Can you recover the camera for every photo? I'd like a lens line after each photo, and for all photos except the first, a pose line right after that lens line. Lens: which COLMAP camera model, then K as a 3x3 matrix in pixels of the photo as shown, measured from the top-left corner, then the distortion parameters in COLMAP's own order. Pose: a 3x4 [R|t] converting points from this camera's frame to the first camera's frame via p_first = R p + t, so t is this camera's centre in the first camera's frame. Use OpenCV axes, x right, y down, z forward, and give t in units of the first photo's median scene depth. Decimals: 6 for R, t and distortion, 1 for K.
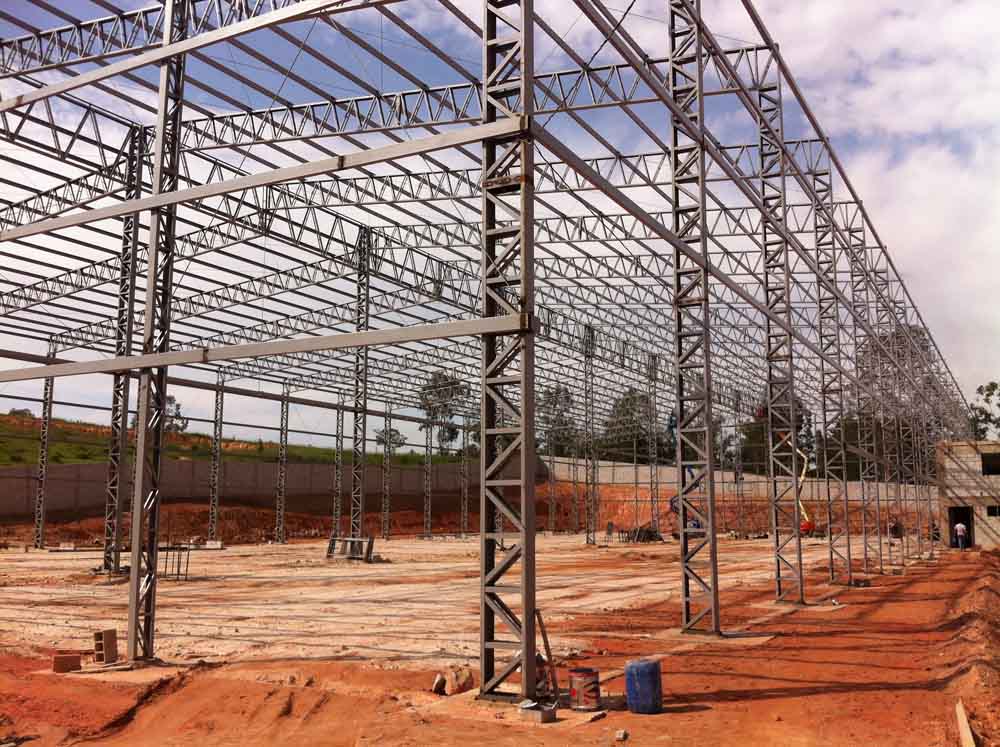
lens RADIAL K [[976.9, 0, 504.6], [0, 976.9, 364.9], [0, 0, 1]] dist [0.120218, -0.381170]
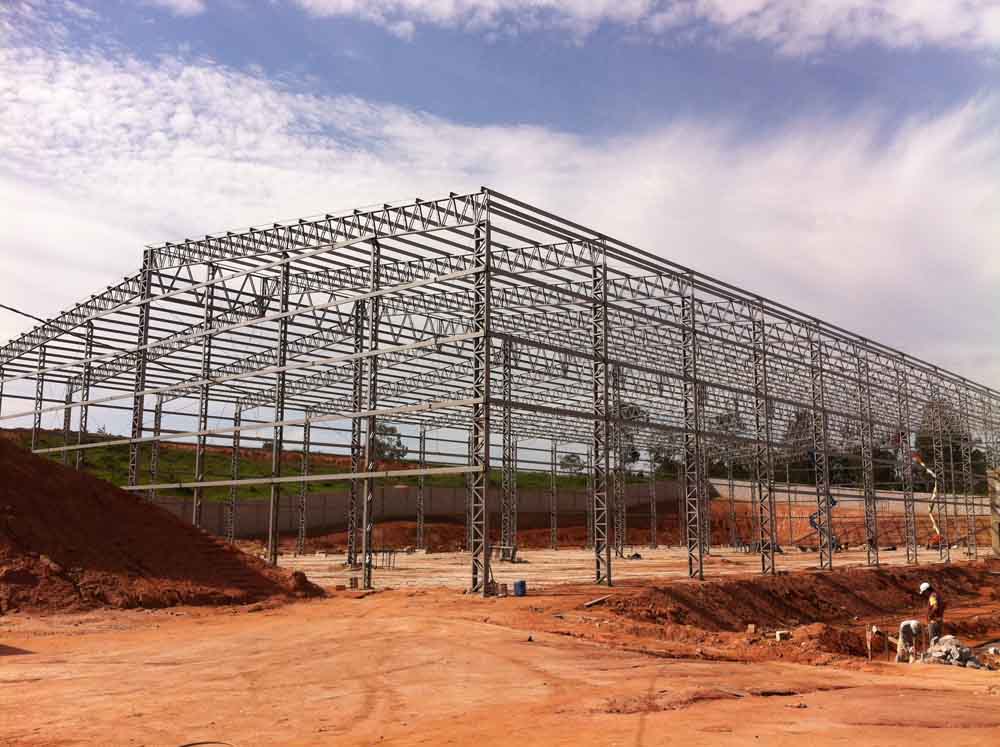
lens RADIAL K [[994.0, 0, 531.5], [0, 994.0, 357.4], [0, 0, 1]] dist [0.137587, -0.414456]
pose [[0.981381, -0.034827, -0.188888, 0.138322], [0.031549, 0.999295, -0.020332, -0.058963], [0.189463, 0.013994, 0.981788, -0.364592]]
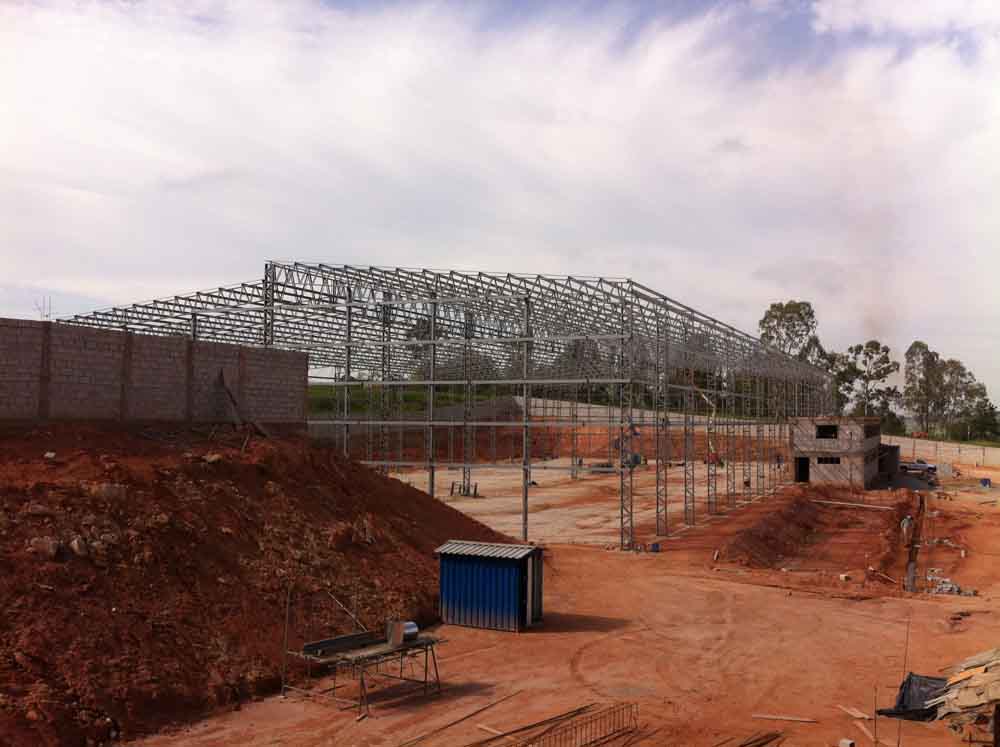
lens RADIAL K [[1014.5, 0, 502.1], [0, 1014.5, 374.6], [0, 0, 1]] dist [0.330664, -0.988278]
pose [[0.996687, 0.006622, 0.081065, -0.179347], [-0.016026, 0.993129, 0.115919, -0.189429], [-0.079740, -0.116834, 0.989945, -0.669018]]
